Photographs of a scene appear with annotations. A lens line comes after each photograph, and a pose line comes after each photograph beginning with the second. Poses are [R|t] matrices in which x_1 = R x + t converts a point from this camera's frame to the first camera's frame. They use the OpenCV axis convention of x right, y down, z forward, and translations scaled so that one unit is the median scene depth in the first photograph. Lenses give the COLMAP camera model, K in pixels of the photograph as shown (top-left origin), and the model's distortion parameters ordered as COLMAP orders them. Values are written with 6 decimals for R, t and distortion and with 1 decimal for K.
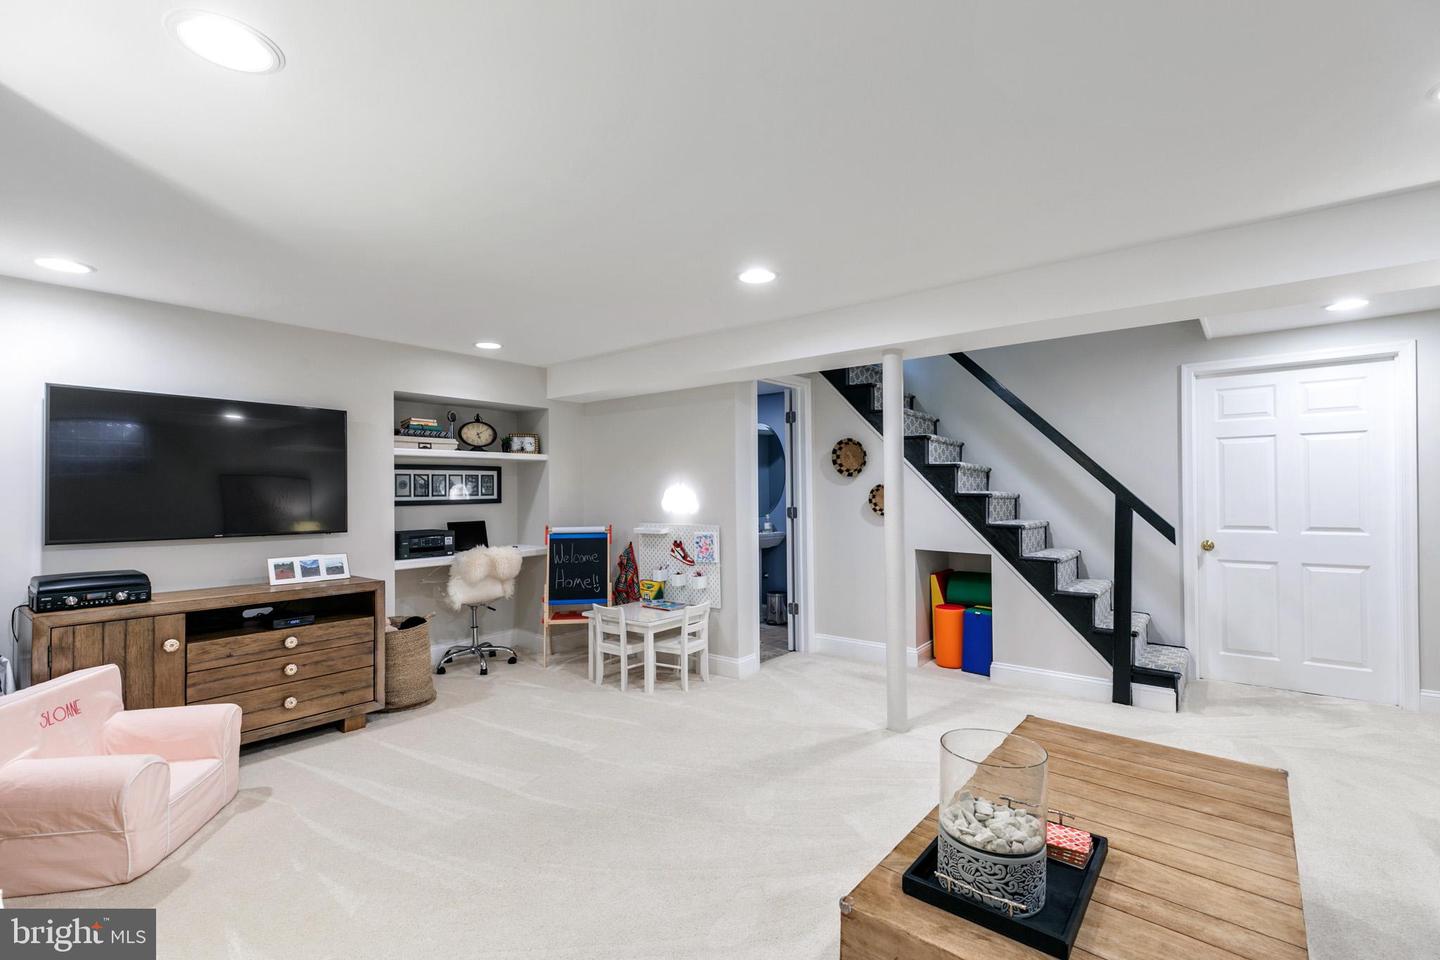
lens RADIAL K [[645.0, 0, 719.0], [0, 645.0, 486.0], [0, 0, 1]] dist [0.007590, 0.001100]
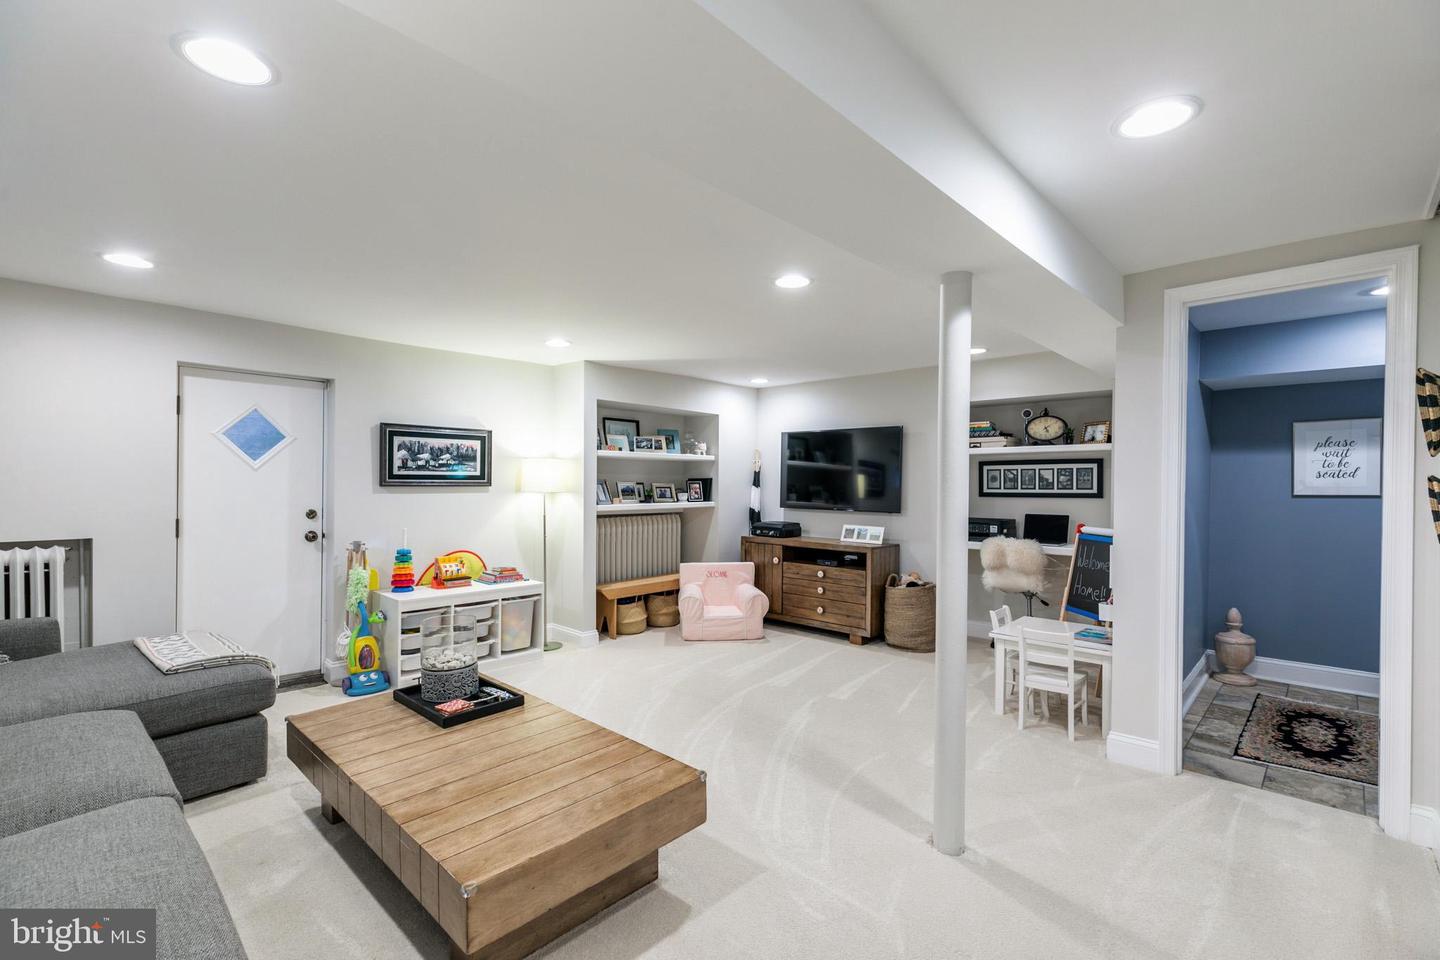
lens RADIAL K [[645.0, 0, 728.2], [0, 645.0, 481.8], [0, 0, 1]] dist [0.007590, 0.001100]
pose [[-0.057092, 0.004243, -0.998360, 0.733742], [0.002839, 0.999988, 0.004087, -0.002437], [0.998365, -0.002601, -0.057103, 0.624313]]
